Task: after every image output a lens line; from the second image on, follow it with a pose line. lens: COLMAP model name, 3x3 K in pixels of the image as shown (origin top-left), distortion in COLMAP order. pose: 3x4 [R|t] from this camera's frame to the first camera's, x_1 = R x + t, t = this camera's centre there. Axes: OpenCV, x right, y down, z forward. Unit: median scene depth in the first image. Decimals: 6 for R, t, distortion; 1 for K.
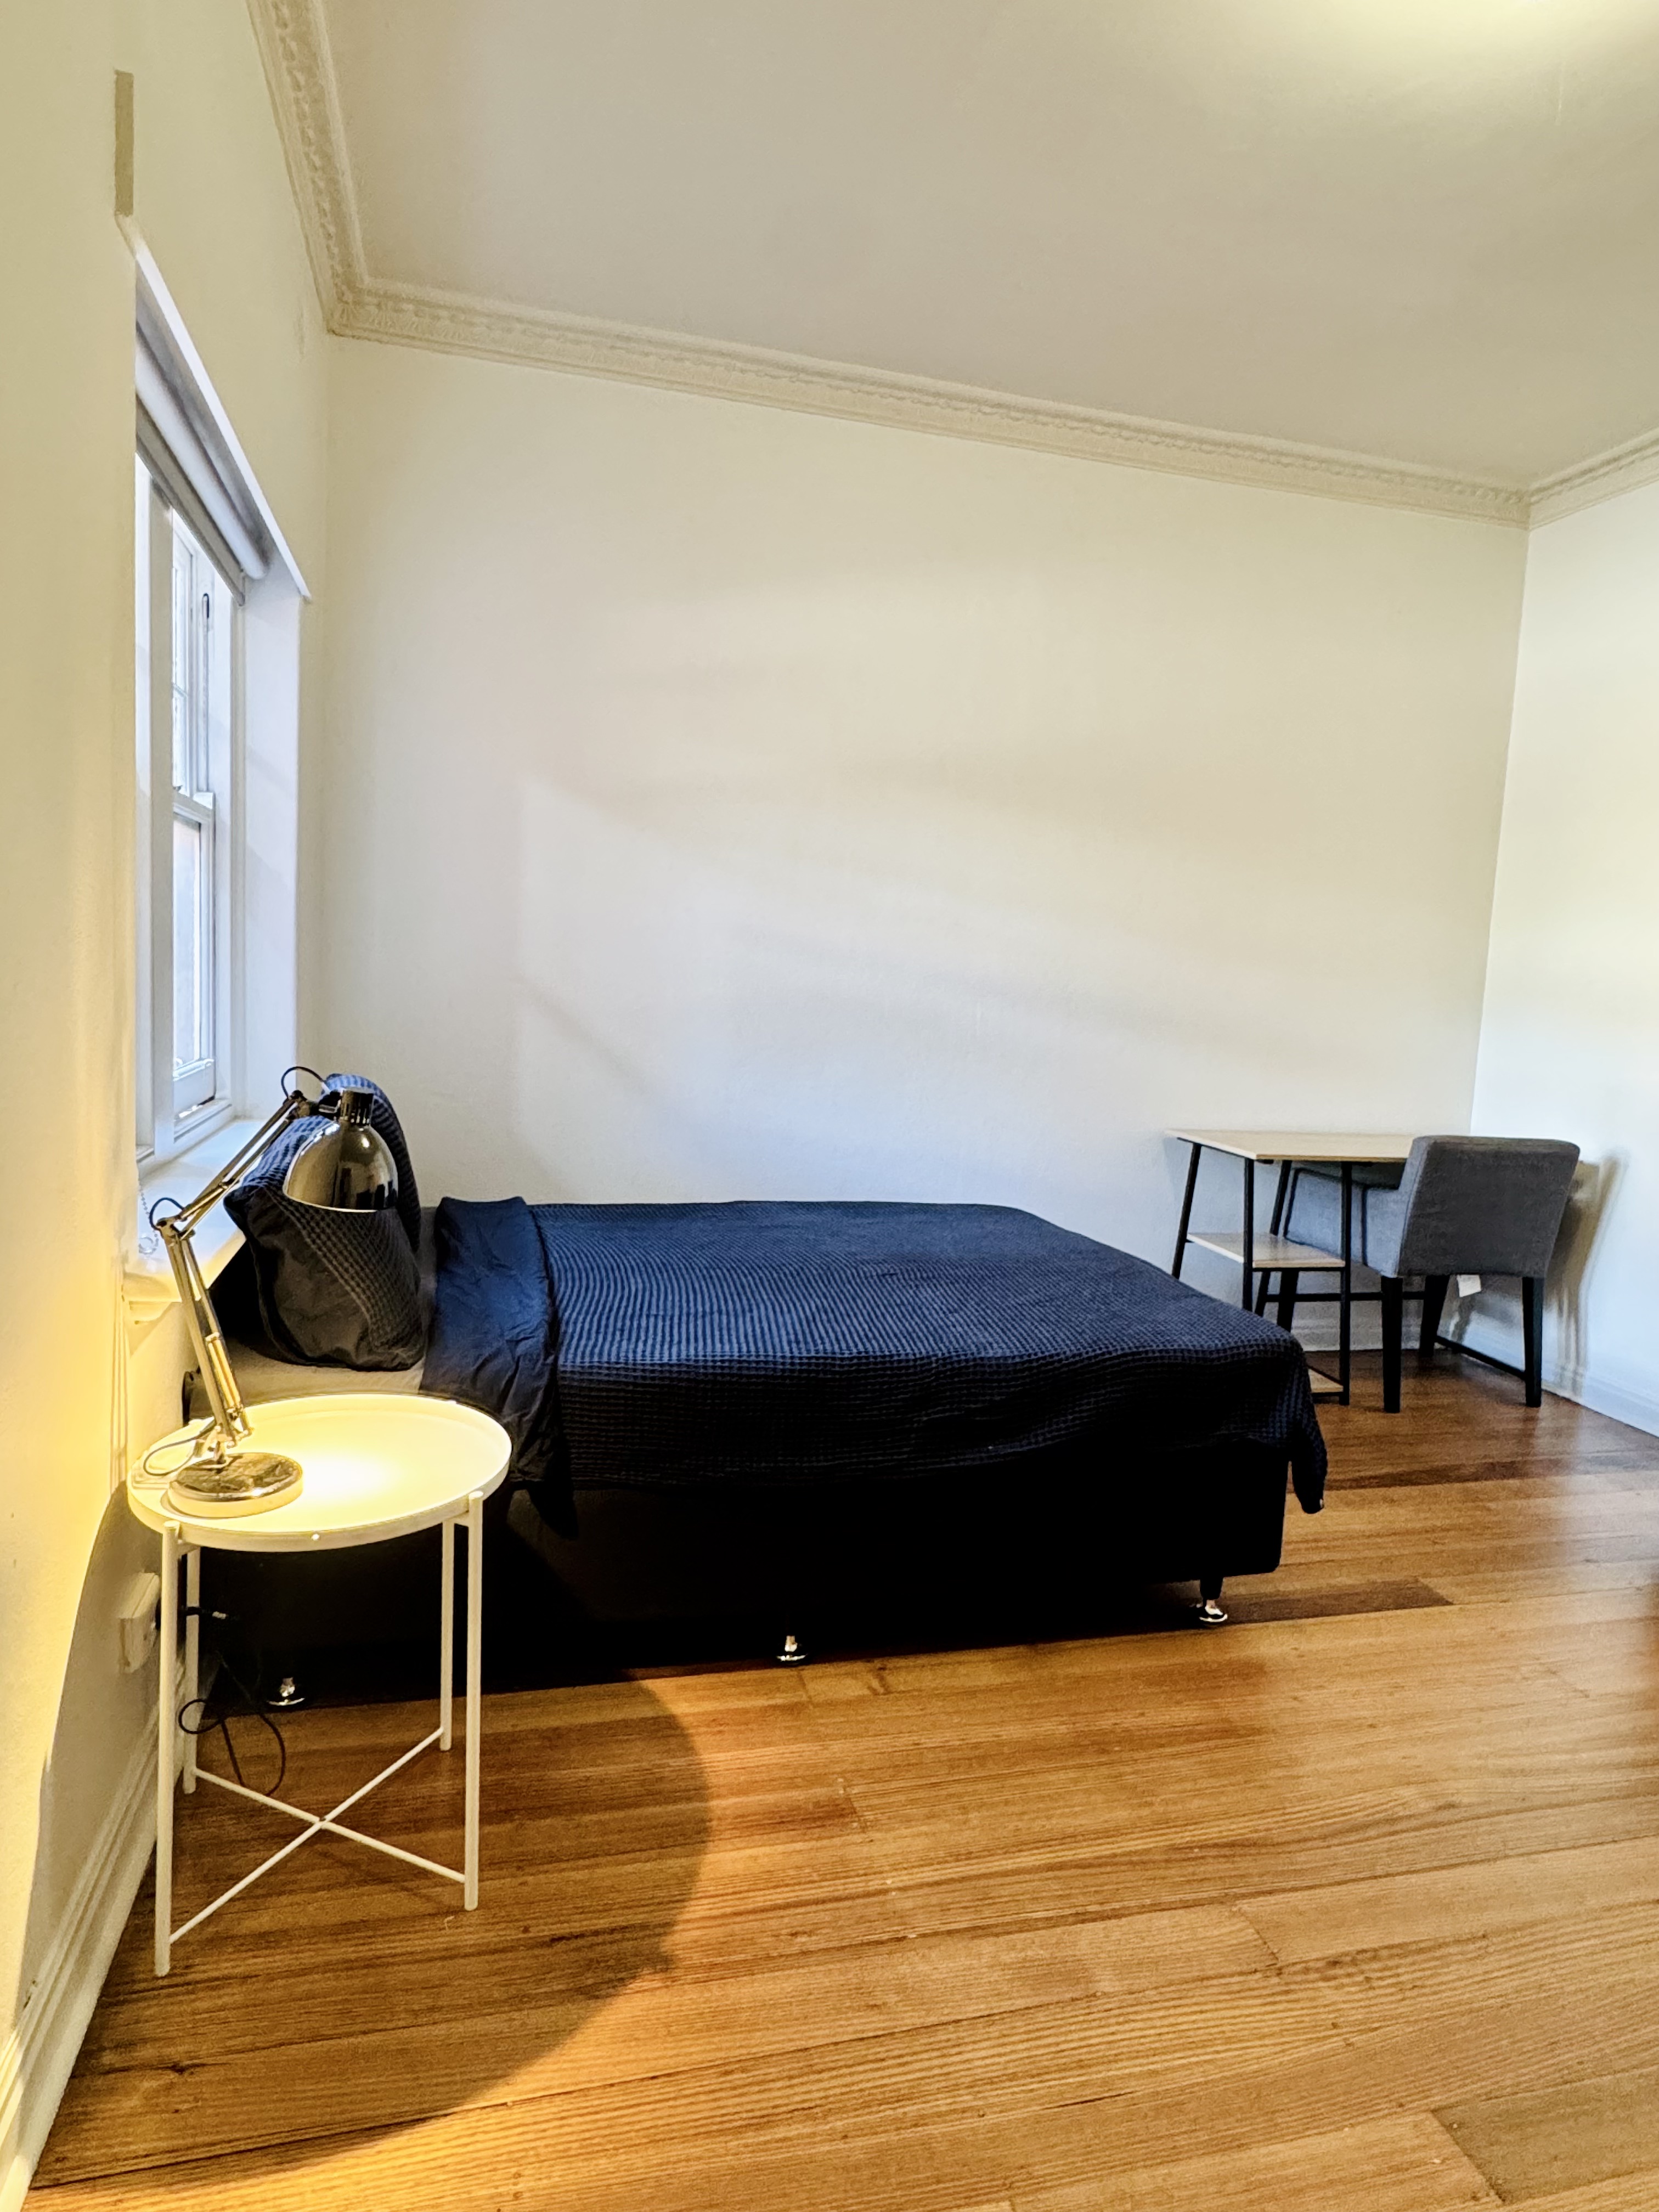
lens RADIAL K [[1300.9, 0, 829.5], [0, 1300.9, 1106.0], [0, 0, 1]] dist [-0.001840, 0.000222]
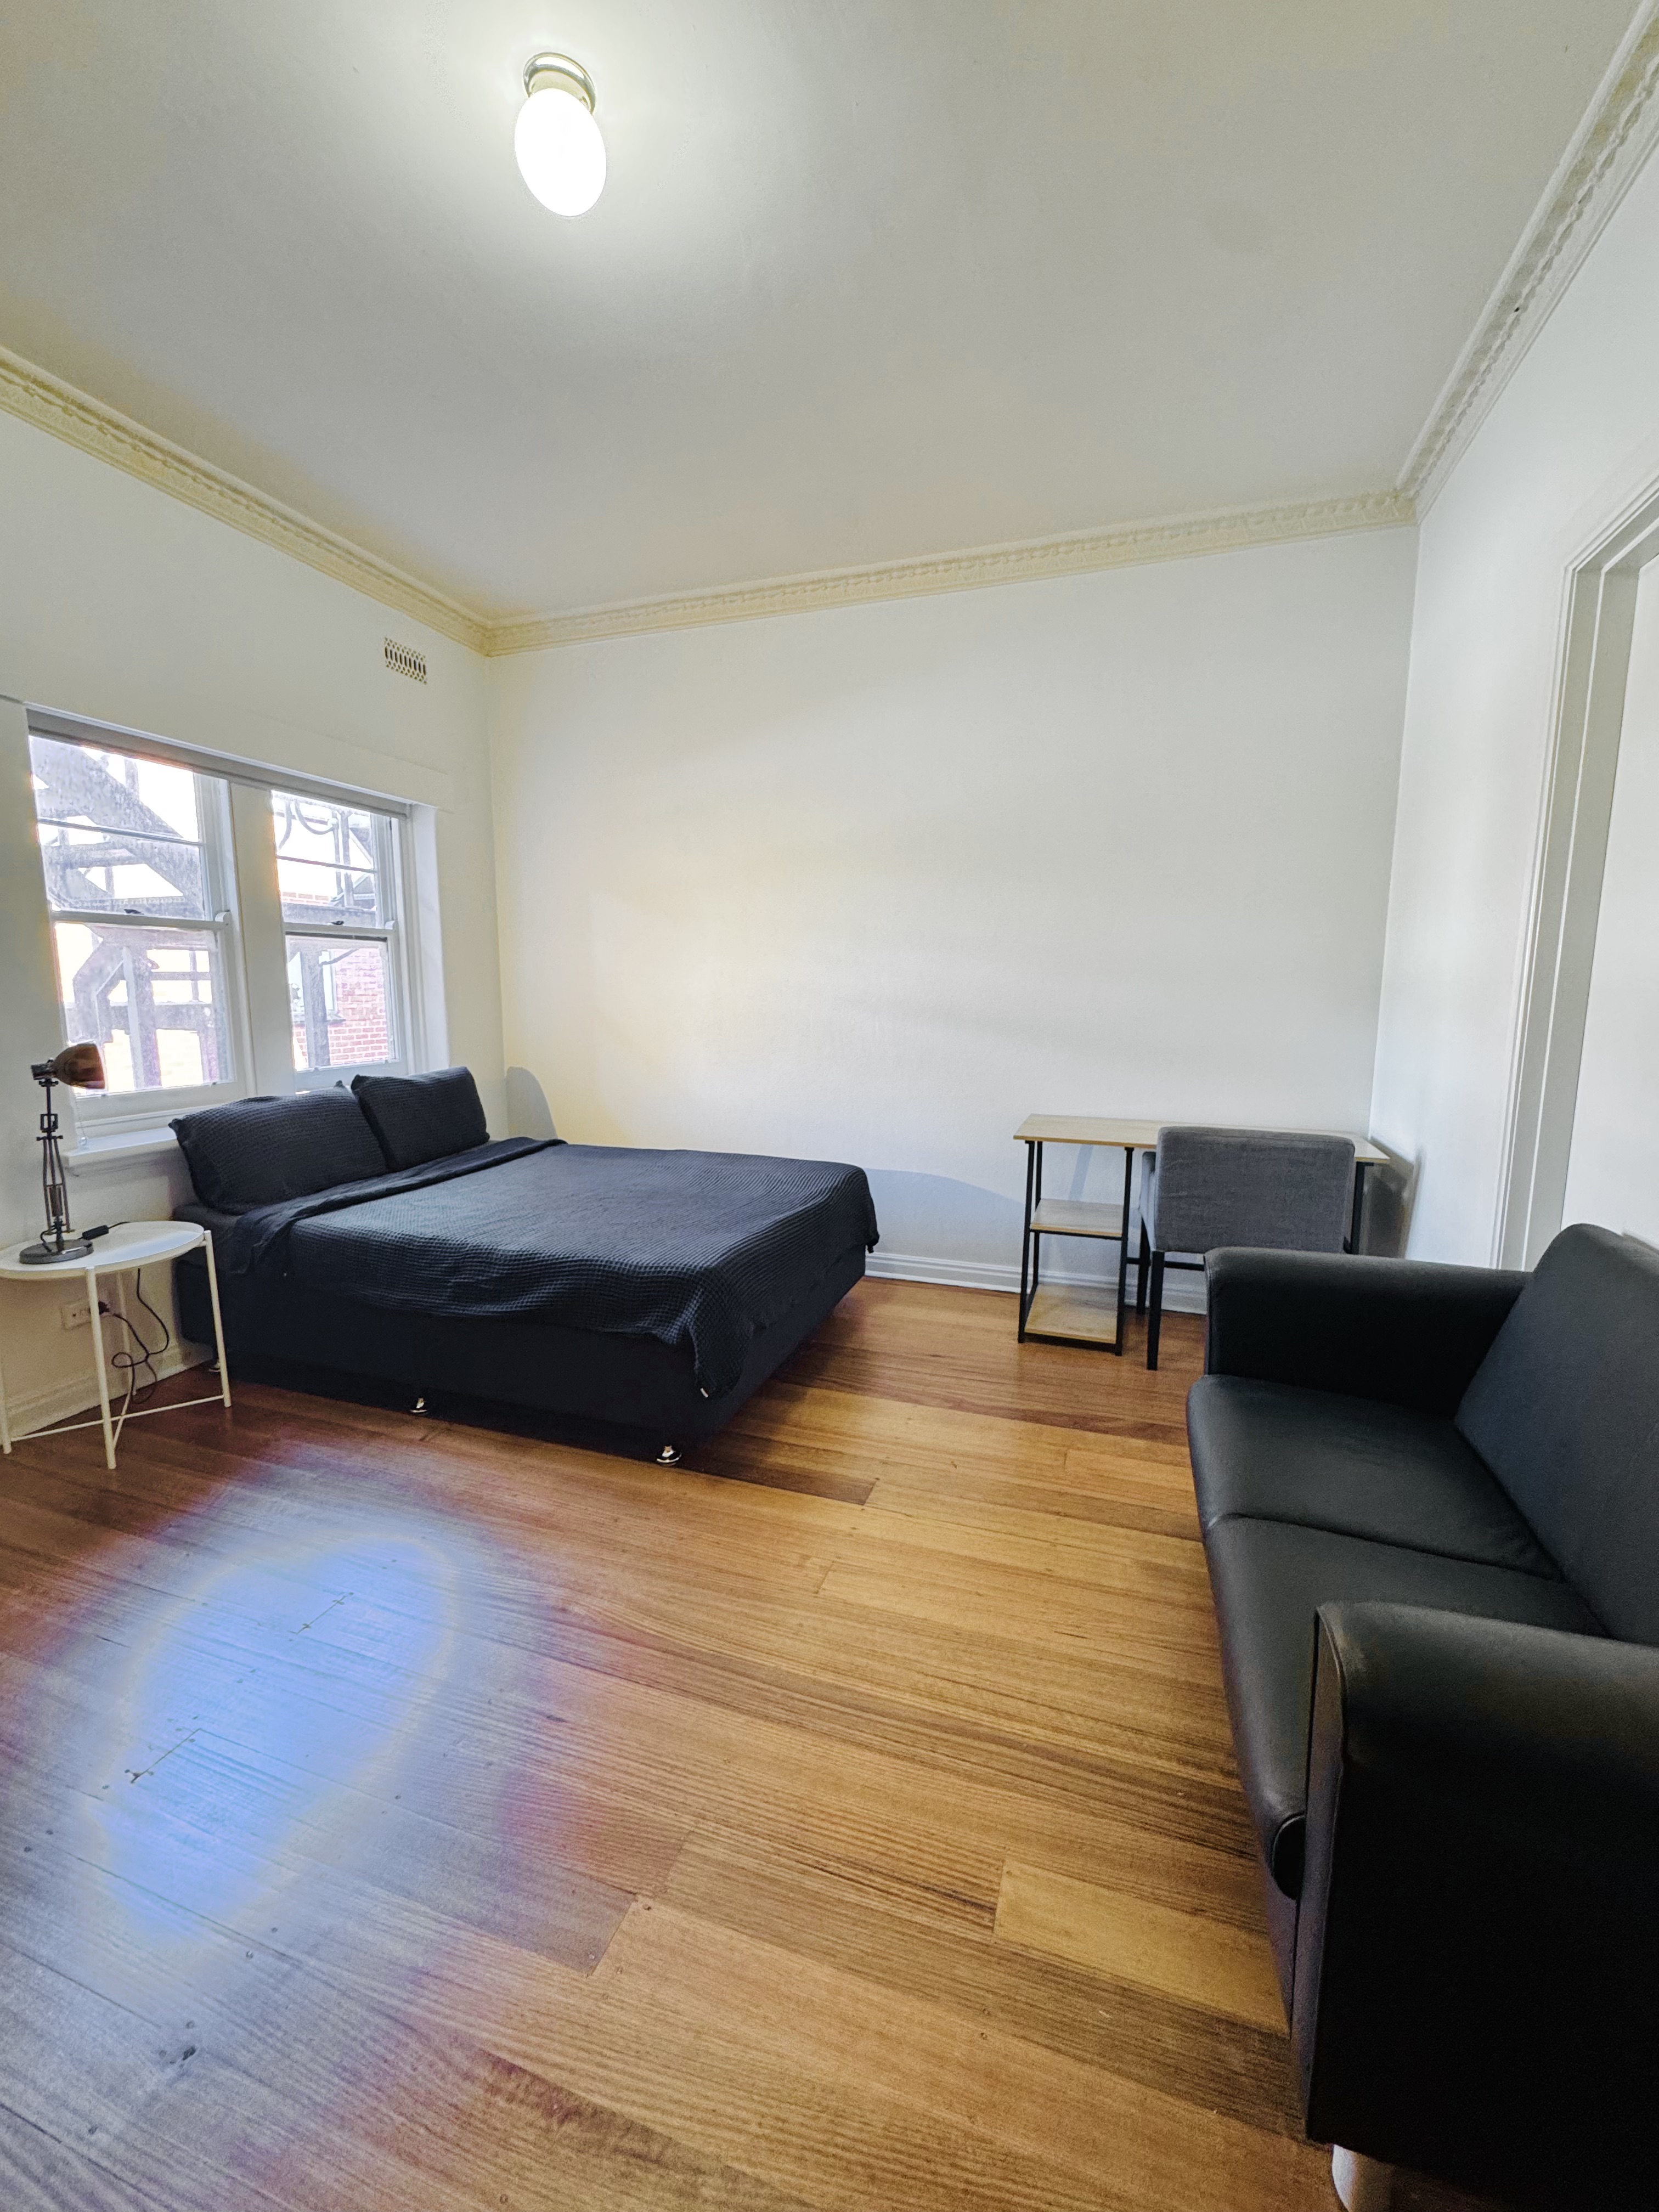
lens RADIAL K [[882.5, 0, 828.4], [0, 882.5, 1114.7], [0, 0, 1]] dist [0.001394, 0.000095]
pose [[0.828481, 0.031973, -0.559104, 0.736857], [-0.019647, 0.999414, 0.028040, -0.002566], [0.559672, -0.012246, 0.828623, 0.247768]]
